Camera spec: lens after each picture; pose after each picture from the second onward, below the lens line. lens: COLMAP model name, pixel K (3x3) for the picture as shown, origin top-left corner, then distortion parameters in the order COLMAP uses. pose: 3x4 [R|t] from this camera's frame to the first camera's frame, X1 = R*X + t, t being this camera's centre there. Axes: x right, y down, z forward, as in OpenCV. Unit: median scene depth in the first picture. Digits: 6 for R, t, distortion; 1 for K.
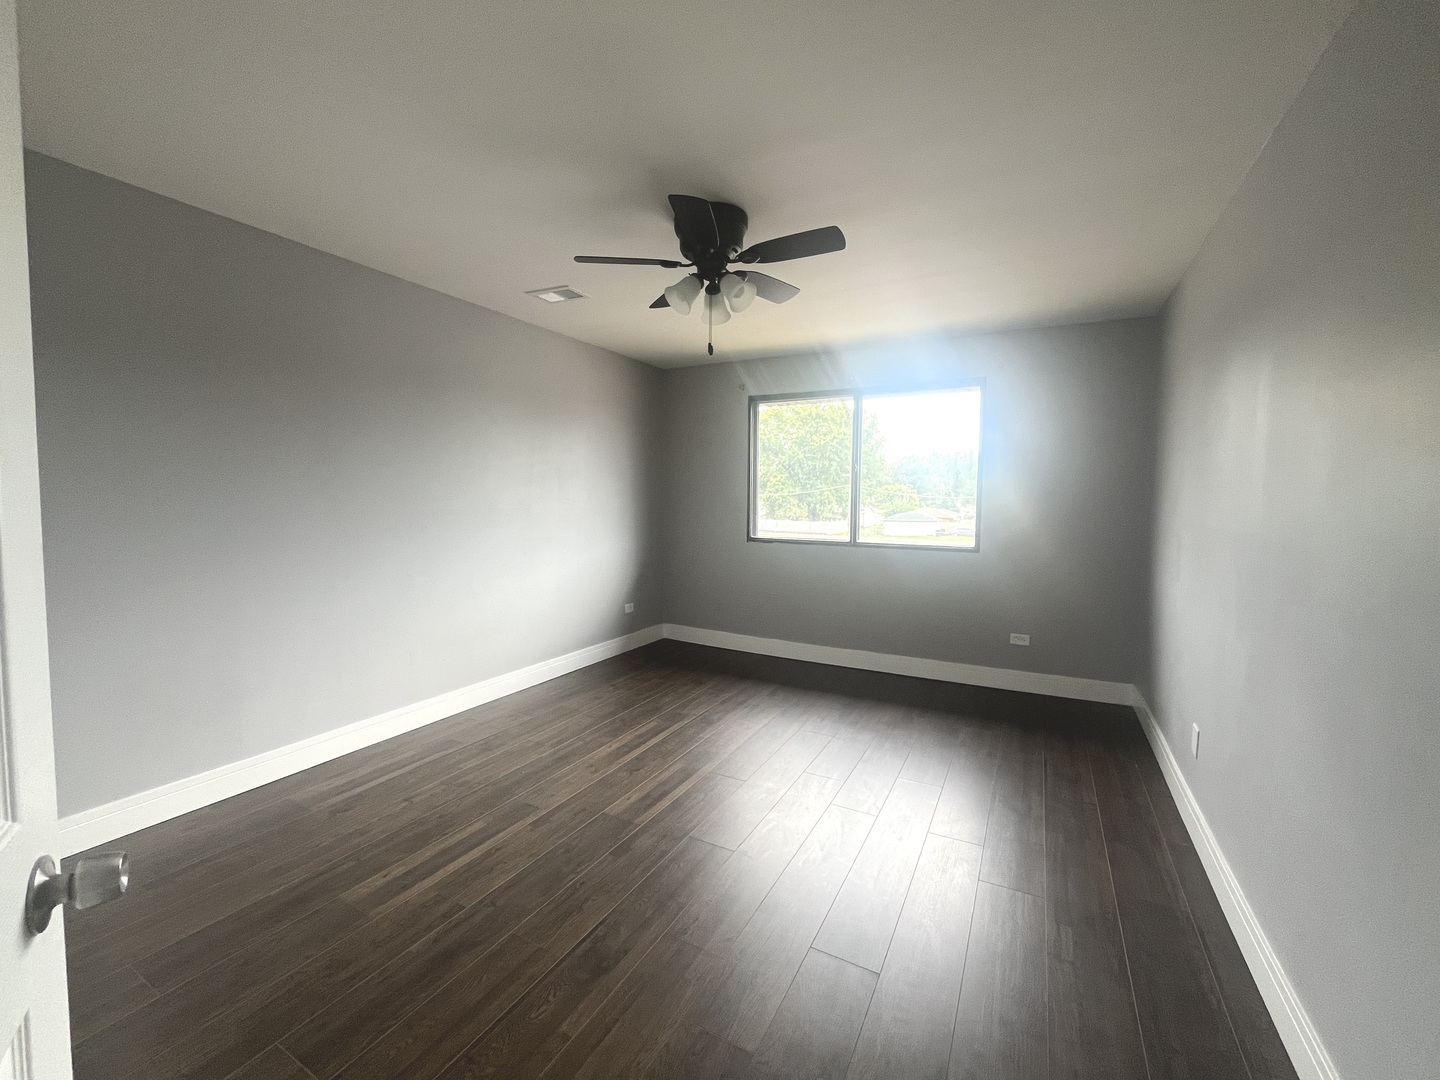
lens RADIAL K [[592.6, 0, 720.0], [0, 592.6, 540.0], [0, 0, 1]] dist [-0.000128, -0.000068]
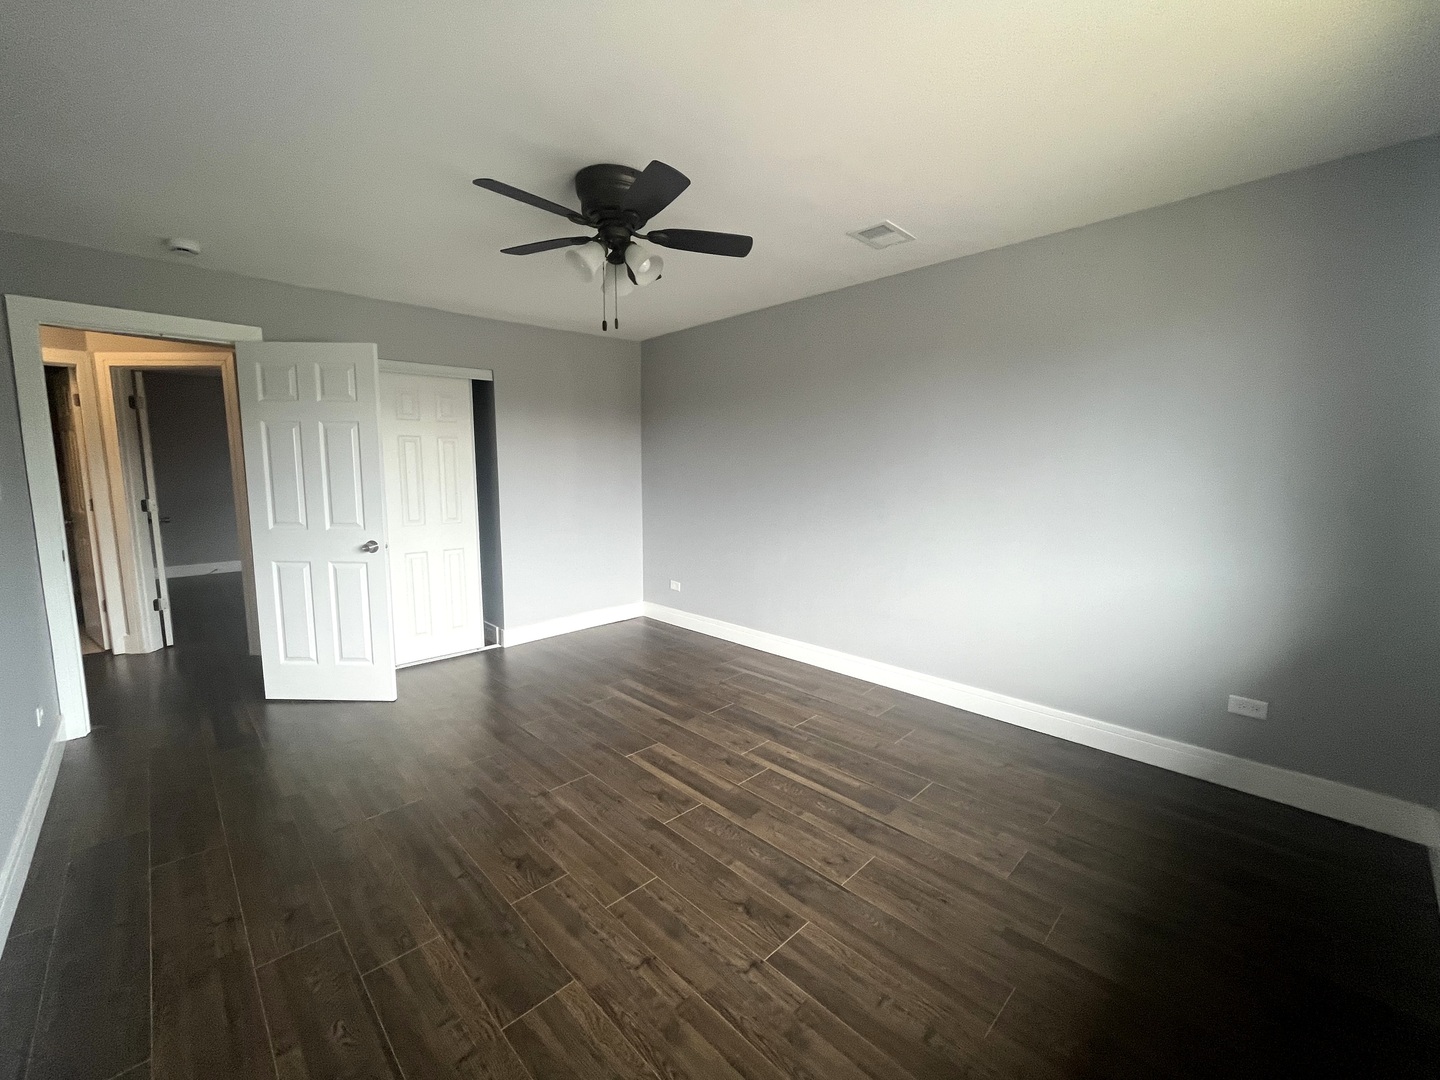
lens RADIAL K [[592.6, 0, 720.0], [0, 592.6, 540.0], [0, 0, 1]] dist [-0.000128, -0.000068]
pose [[-0.304621, 0.101930, -0.947004, 0.677834], [-0.071853, 0.988965, 0.129559, -0.083382], [0.949759, 0.107511, -0.293936, 1.139076]]
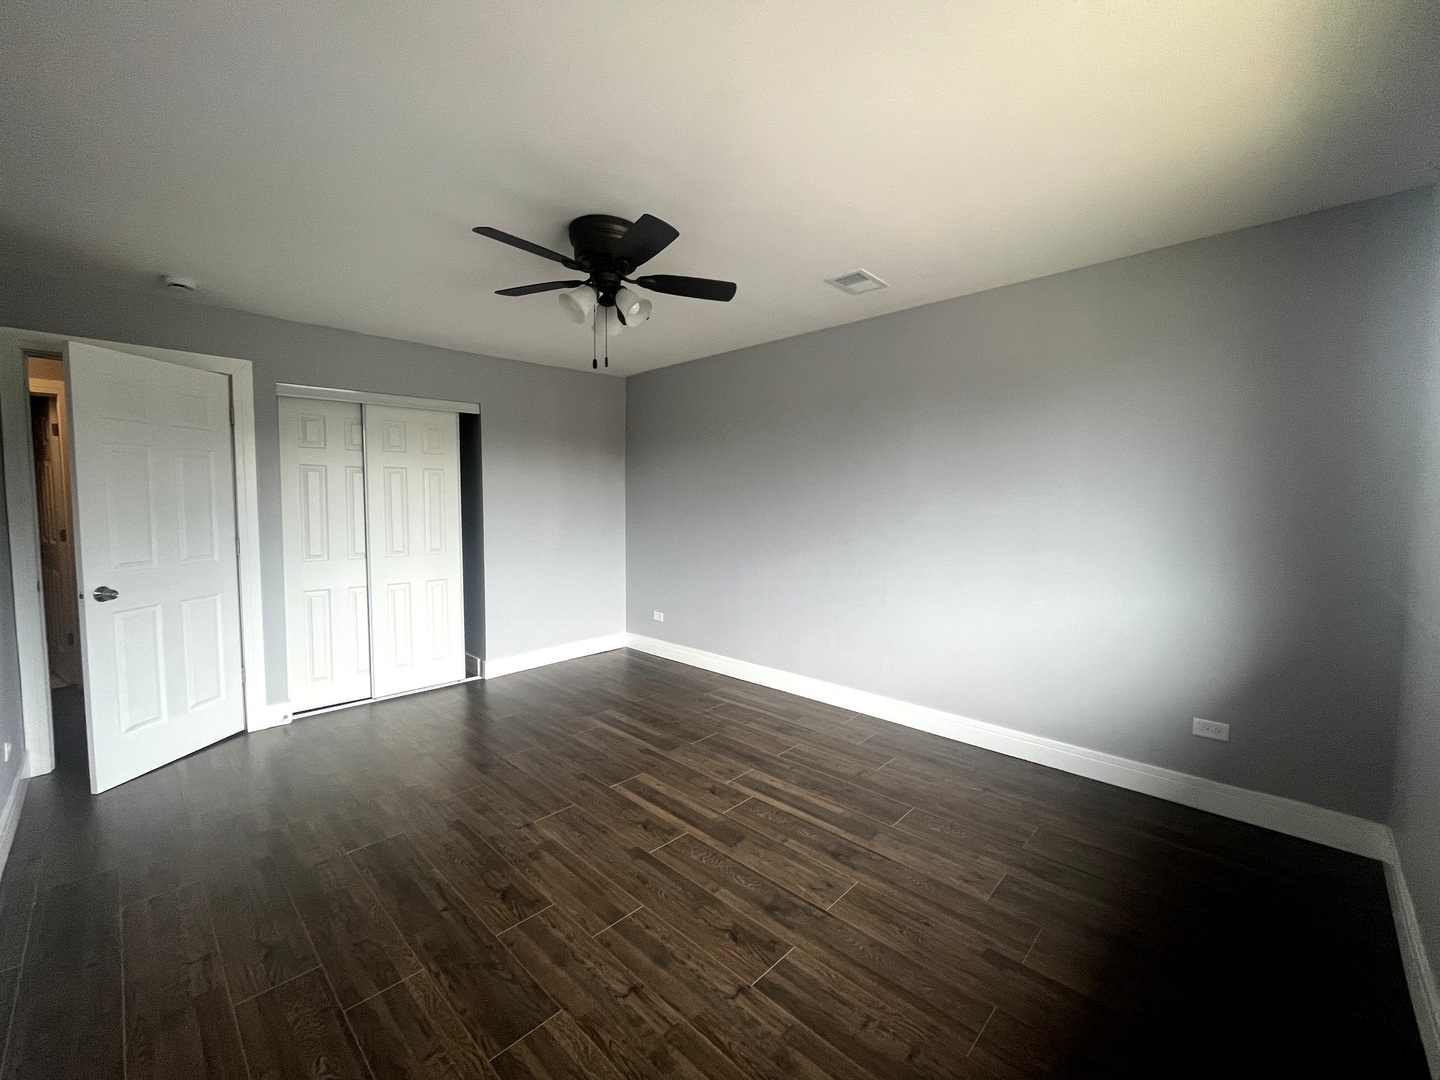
lens RADIAL K [[592.6, 0, 720.0], [0, 592.6, 540.0], [0, 0, 1]] dist [-0.000128, -0.000068]
pose [[-0.273223, 0.050870, -0.960605, 0.702010], [-0.075229, 0.994412, 0.074058, -0.083111], [0.959005, 0.092499, -0.267870, 1.140240]]
